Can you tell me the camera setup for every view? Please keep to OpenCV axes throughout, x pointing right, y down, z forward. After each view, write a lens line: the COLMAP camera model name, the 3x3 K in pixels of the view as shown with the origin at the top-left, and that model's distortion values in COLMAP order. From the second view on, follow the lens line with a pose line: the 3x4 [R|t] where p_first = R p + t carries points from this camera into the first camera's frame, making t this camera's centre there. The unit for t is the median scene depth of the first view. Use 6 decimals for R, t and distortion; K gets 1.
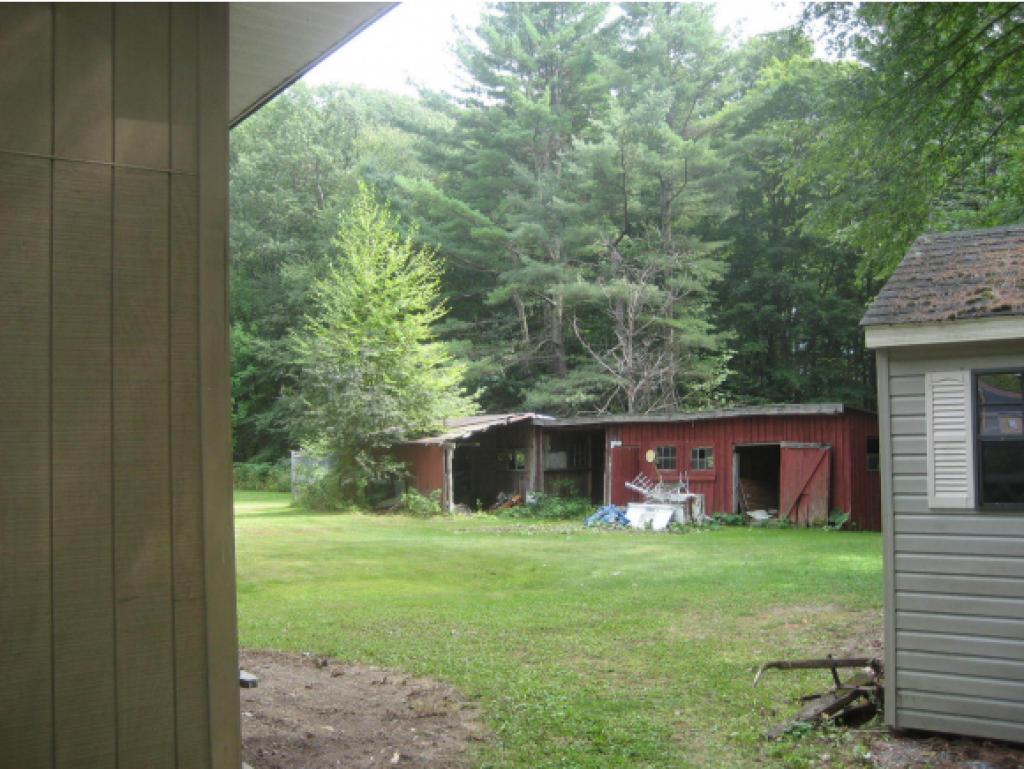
lens RADIAL K [[1061.3, 0, 512.0], [0, 1061.3, 384.5], [0, 0, 1]] dist [-0.150267, 0.187009]
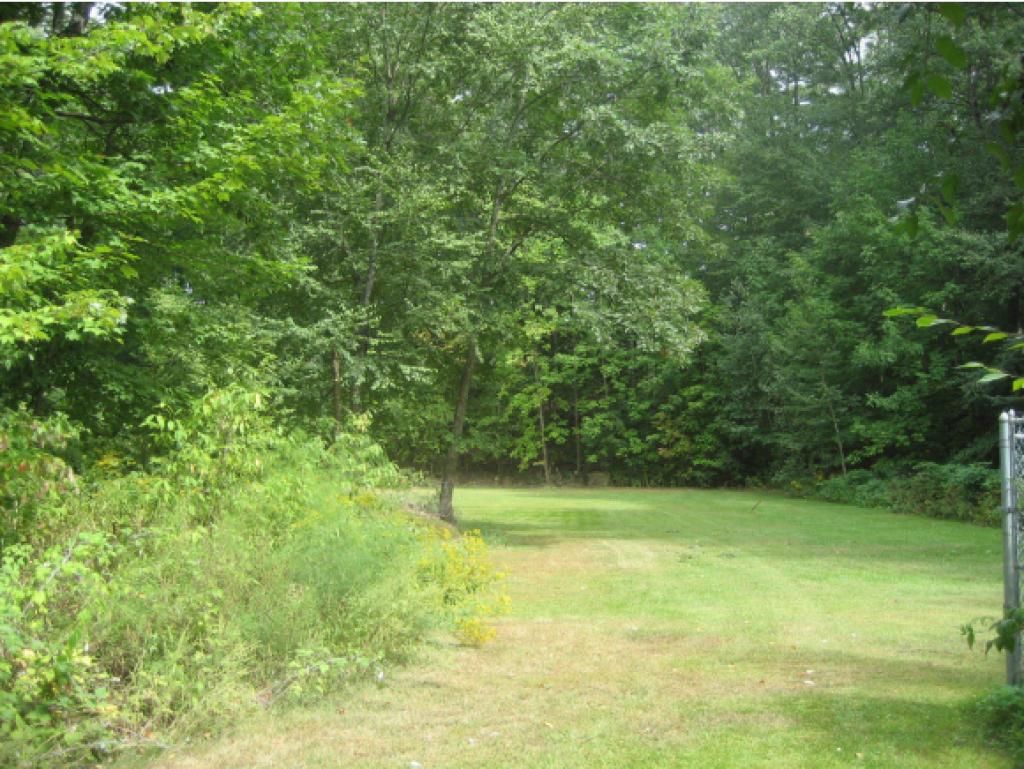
lens RADIAL K [[1061.3, 0, 512.0], [0, 1061.3, 384.5], [0, 0, 1]] dist [-0.150267, 0.187009]
pose [[0.776608, -0.024970, -0.629489, -0.091671], [0.022941, 0.999672, -0.011350, 0.035560], [0.629566, -0.005627, 0.776926, 0.453690]]
